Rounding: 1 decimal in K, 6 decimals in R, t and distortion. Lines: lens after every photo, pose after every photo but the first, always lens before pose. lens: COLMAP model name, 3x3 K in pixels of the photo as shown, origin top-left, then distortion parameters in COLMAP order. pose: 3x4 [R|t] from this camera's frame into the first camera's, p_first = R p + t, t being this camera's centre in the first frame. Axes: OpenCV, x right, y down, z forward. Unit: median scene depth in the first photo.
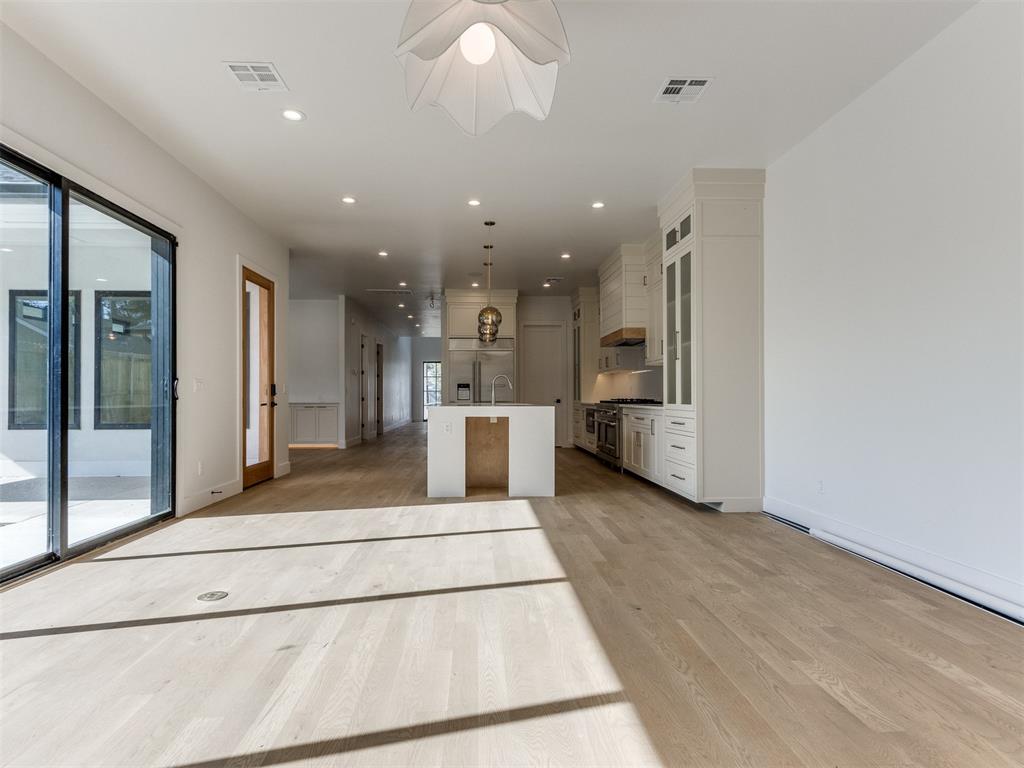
lens RADIAL K [[550.7, 0, 492.7], [0, 550.7, 390.0], [0, 0, 1]] dist [0.001037, 0.000027]
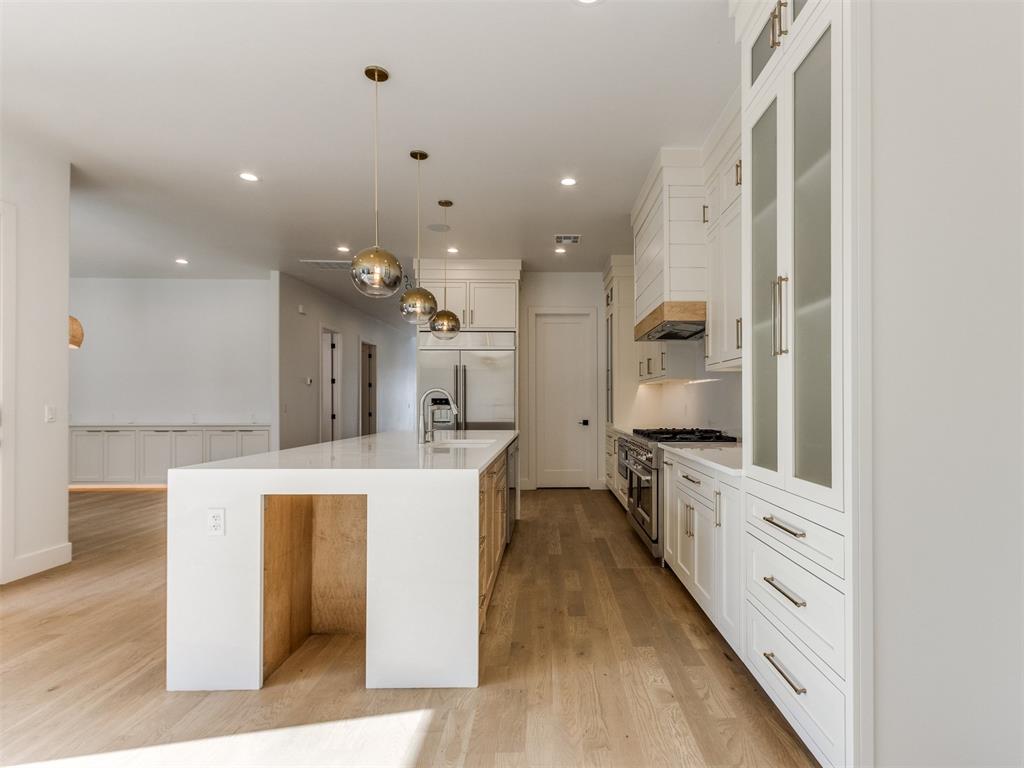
lens RADIAL K [[548.0, 0, 541.8], [0, 548.0, 398.5], [0, 0, 1]] dist [0.002518, 0.000073]
pose [[0.999217, 0.000847, -0.039554, 0.136328], [-0.000680, 0.999991, 0.004238, -0.019816], [0.039558, -0.004208, 0.999208, 0.453387]]
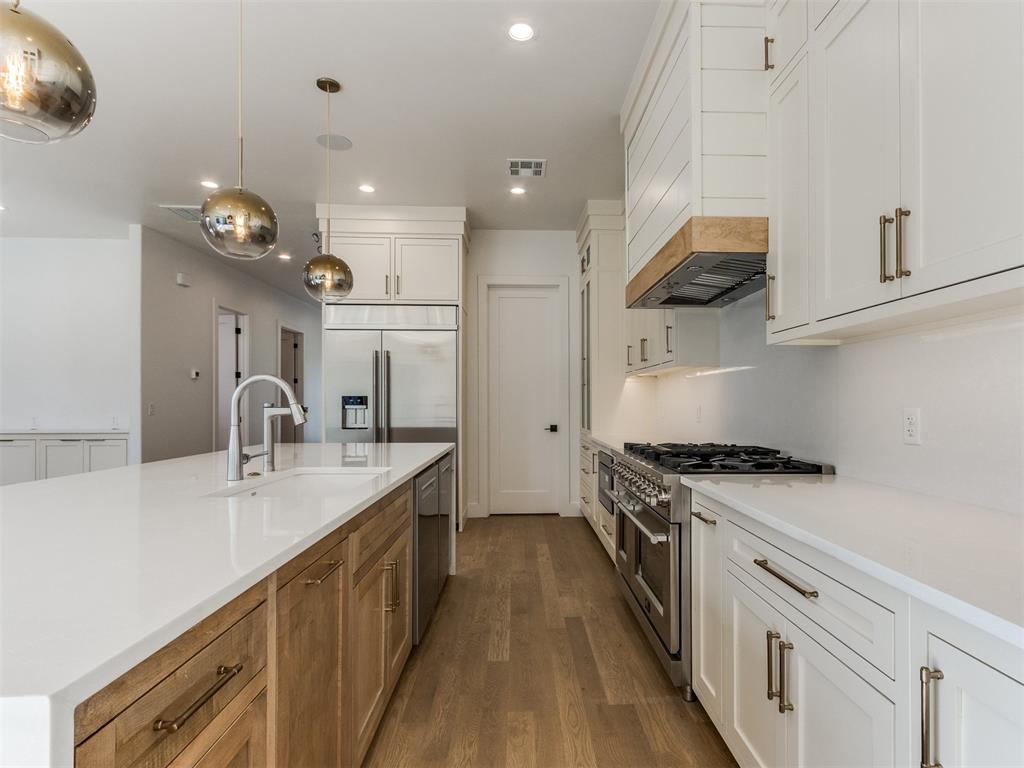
lens RADIAL K [[548.0, 0, 541.8], [0, 548.0, 398.5], [0, 0, 1]] dist [0.002518, 0.000073]
pose [[0.999918, 0.000906, 0.012750, 0.150785], [-0.000973, 0.999986, 0.005269, -0.016981], [-0.012745, -0.005281, 0.999905, 0.702636]]
